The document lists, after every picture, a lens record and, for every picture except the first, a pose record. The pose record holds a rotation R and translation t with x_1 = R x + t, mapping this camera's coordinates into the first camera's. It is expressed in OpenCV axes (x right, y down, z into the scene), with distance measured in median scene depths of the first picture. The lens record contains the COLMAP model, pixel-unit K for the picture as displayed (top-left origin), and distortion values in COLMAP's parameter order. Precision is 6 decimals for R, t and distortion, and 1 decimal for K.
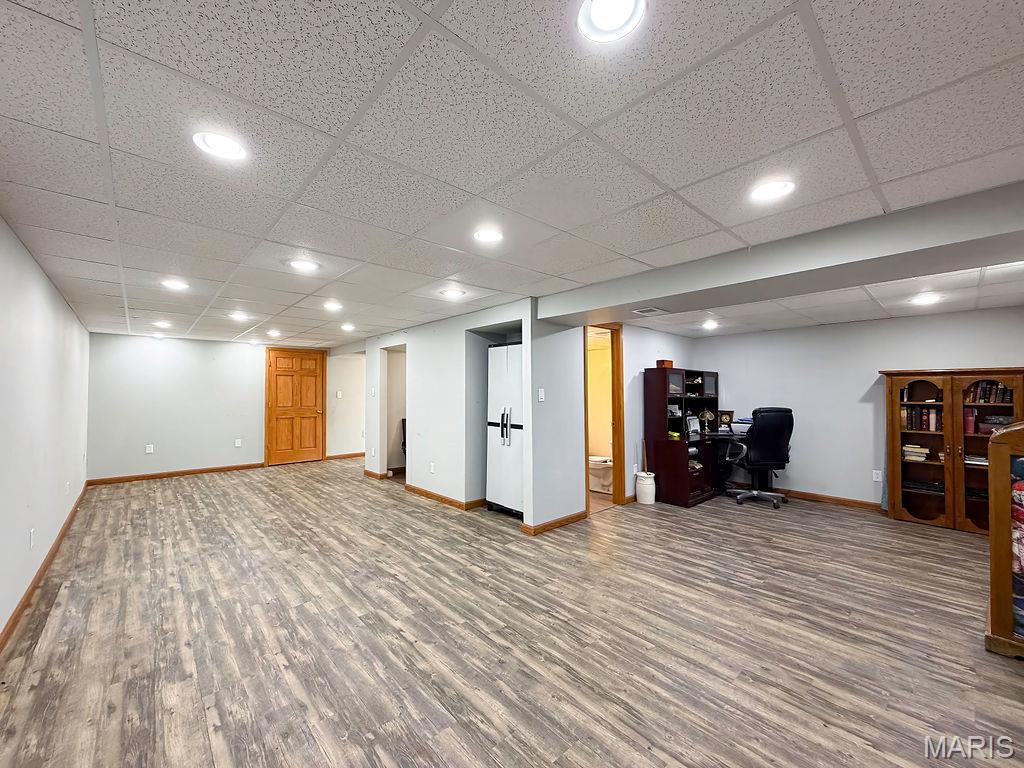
lens RADIAL K [[412.3, 0, 515.6], [0, 412.3, 376.7], [0, 0, 1]] dist [0.003641, 0.000286]
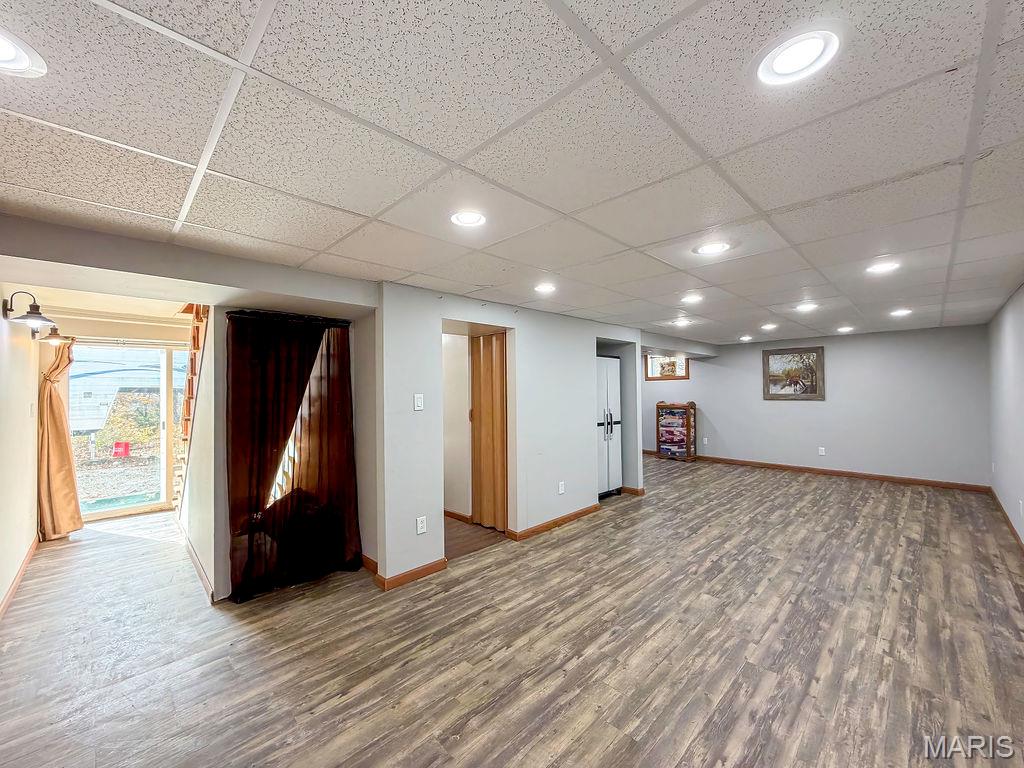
lens RADIAL K [[412.3, 0, 503.5], [0, 412.3, 385.3], [0, 0, 1]] dist [0.003641, 0.000286]
pose [[-0.029653, 0.012444, 0.999483, -1.422910], [-0.027643, 0.999530, -0.013264, 0.035198], [-0.999178, -0.028022, -0.029295, 1.567264]]
